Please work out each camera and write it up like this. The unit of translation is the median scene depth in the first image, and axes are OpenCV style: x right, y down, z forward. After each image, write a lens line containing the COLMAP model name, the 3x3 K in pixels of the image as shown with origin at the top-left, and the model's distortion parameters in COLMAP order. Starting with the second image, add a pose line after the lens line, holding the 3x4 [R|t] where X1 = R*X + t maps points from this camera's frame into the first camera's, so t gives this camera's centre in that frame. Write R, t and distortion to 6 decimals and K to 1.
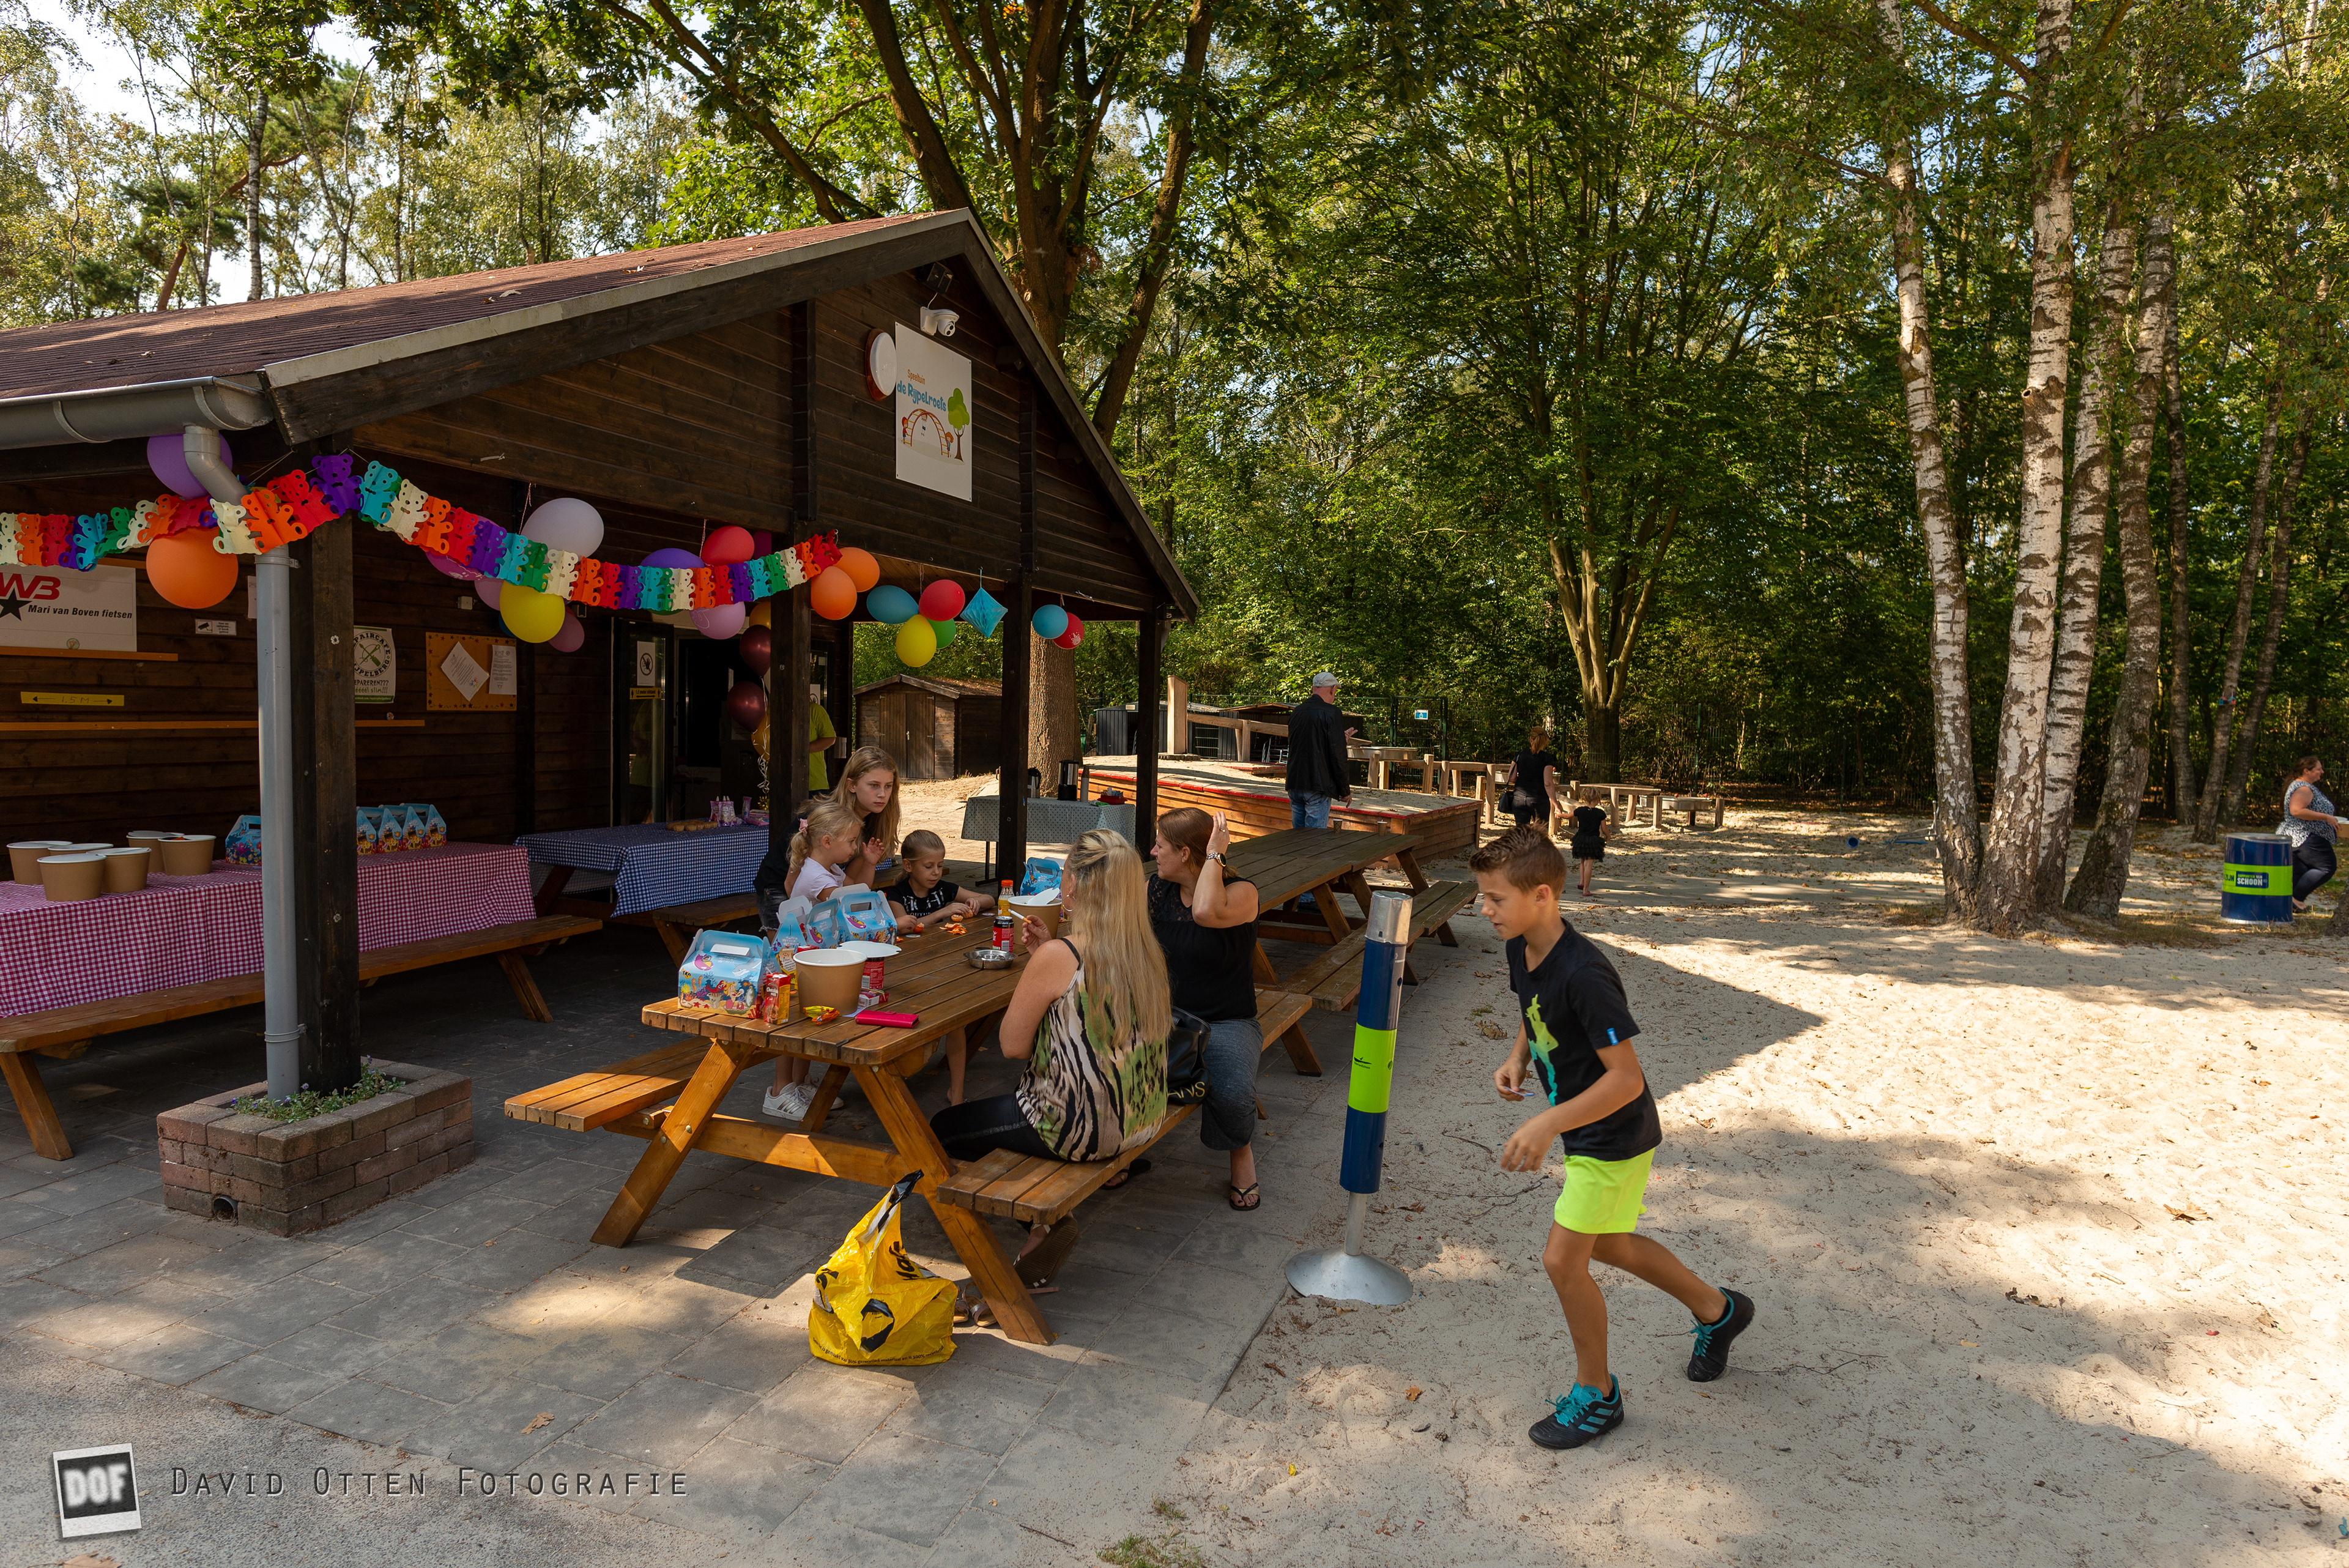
lens RADIAL K [[1322.6, 0, 1174.5], [0, 1322.6, 784.0], [0, 0, 1]] dist [-0.002772, -0.000731]
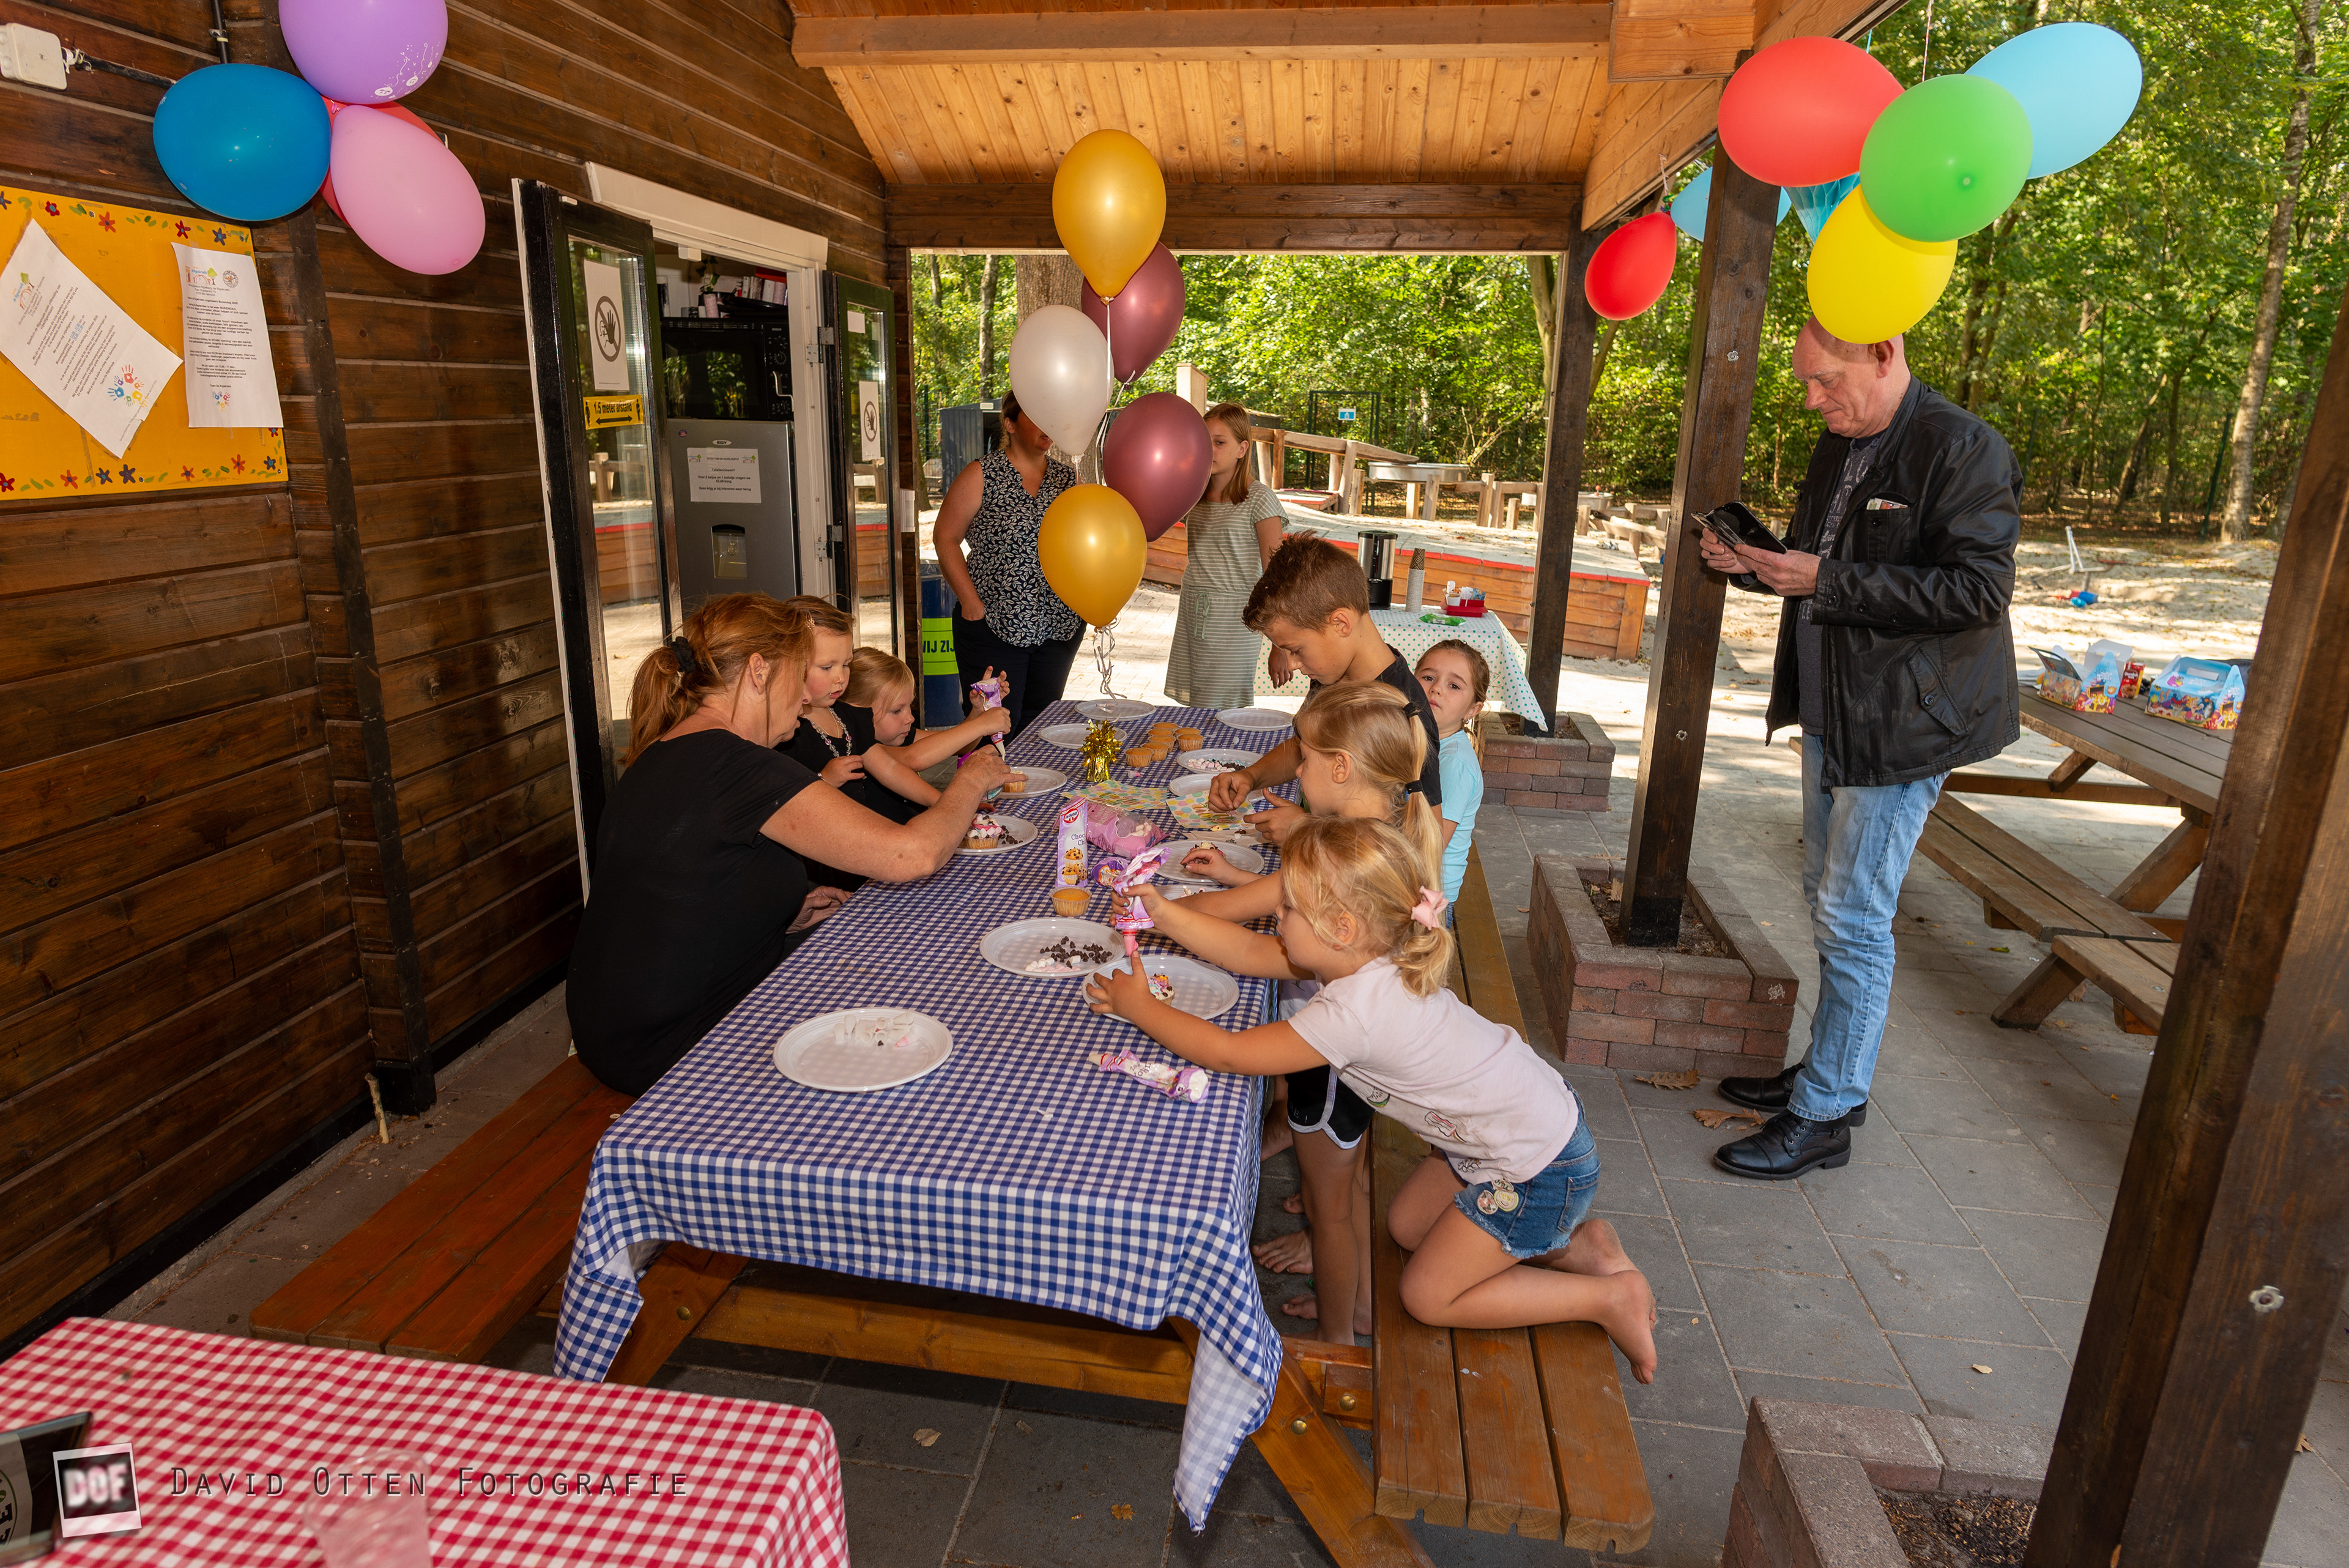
lens RADIAL K [[1322.6, 0, 1174.5], [0, 1322.6, 784.0], [0, 0, 1]] dist [-0.002772, -0.000731]
pose [[0.976949, -0.062967, 0.203974, -0.406890], [0.016212, 0.974633, 0.223221, -0.058011], [-0.212856, -0.214768, 0.953188, 0.725594]]
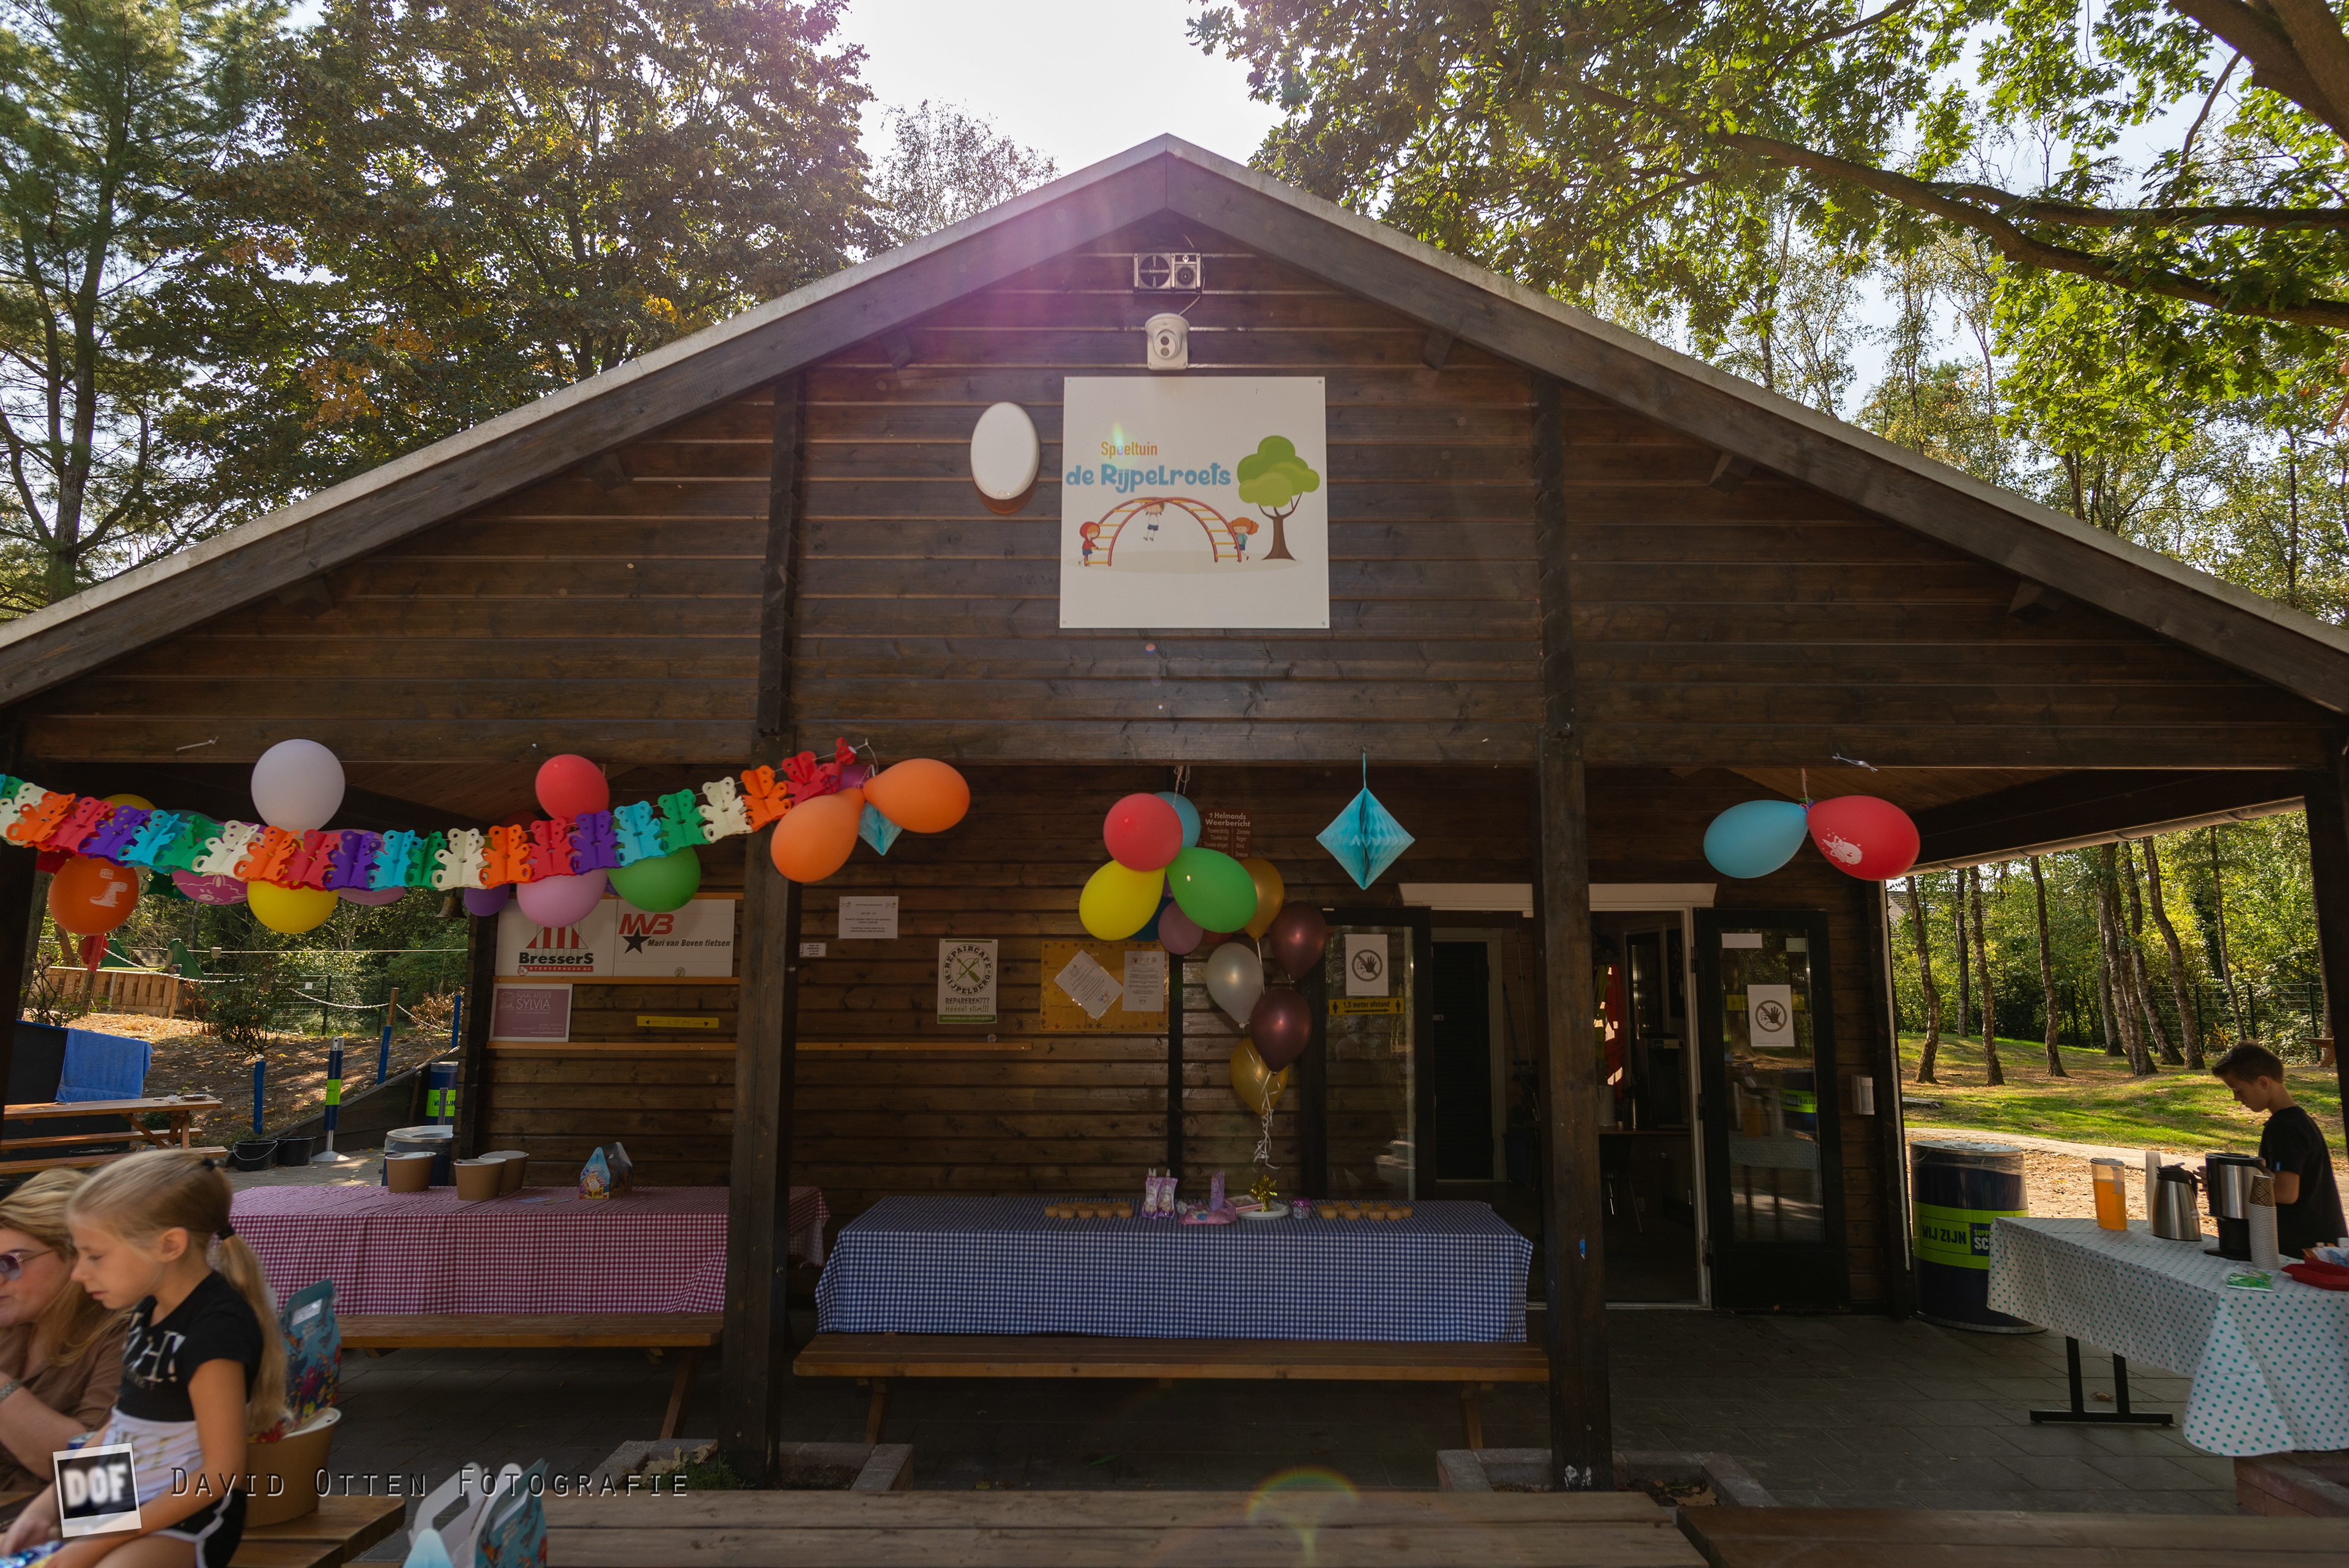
lens RADIAL K [[1322.3, 0, 1174.5], [0, 1322.3, 784.0], [0, 0, 1]] dist [-0.002772, -0.000731]
pose [[0.341098, -0.165917, -0.925270, 0.300335], [-0.050719, 0.979618, -0.194360, -0.052523], [0.938658, 0.113225, 0.325731, 0.808869]]
